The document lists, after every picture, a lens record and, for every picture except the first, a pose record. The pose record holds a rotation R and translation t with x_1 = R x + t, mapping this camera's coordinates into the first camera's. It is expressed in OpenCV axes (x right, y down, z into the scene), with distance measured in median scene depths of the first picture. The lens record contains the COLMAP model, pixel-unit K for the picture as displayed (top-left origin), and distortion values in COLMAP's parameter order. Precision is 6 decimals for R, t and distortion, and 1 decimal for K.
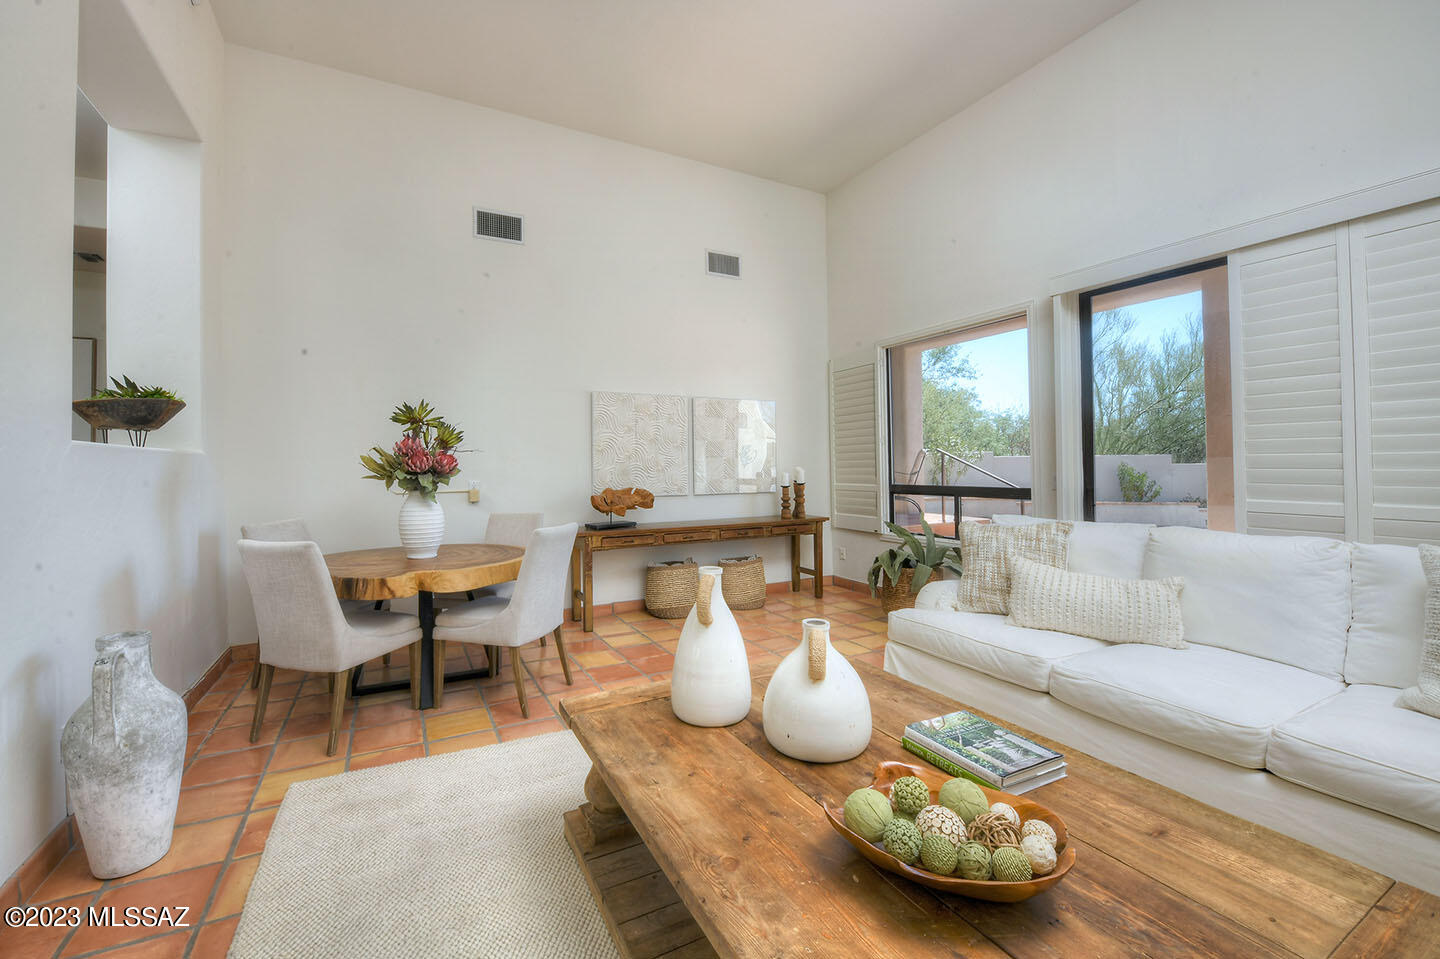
lens RADIAL K [[593.6, 0, 722.1], [0, 593.6, 454.3], [0, 0, 1]] dist [-0.004572, -0.000459]
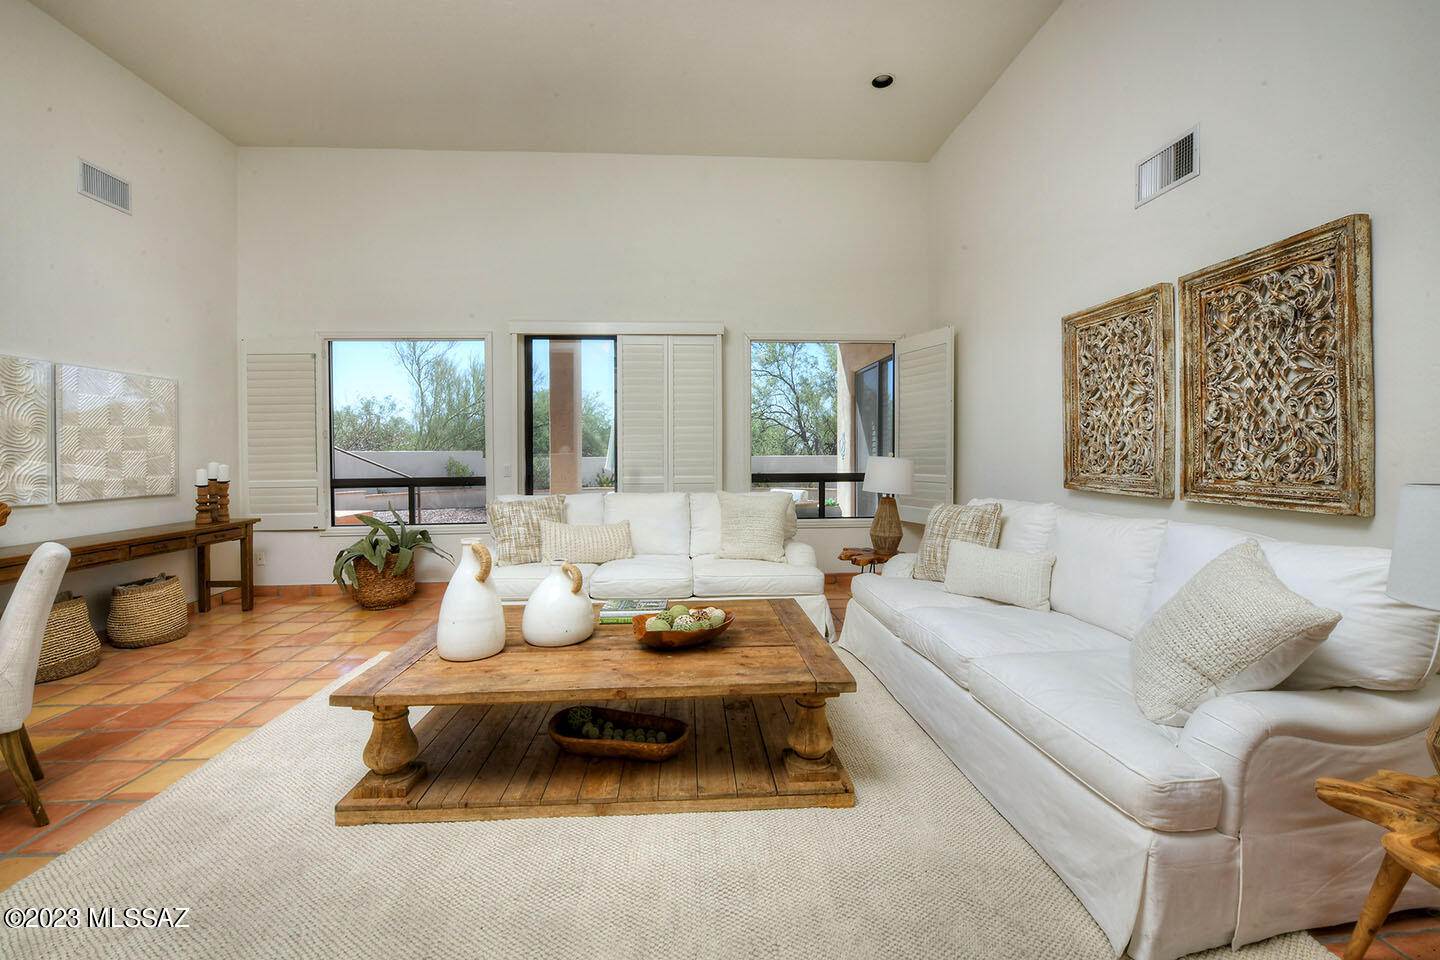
lens RADIAL K [[593.6, 0, 723.7], [0, 593.6, 466.8], [0, 0, 1]] dist [-0.004572, -0.000459]
pose [[0.411782, -0.017748, 0.911110, -0.345993], [-0.009365, 0.999675, 0.023706, 0.000885], [-0.911234, -0.018294, 0.411482, -0.001955]]
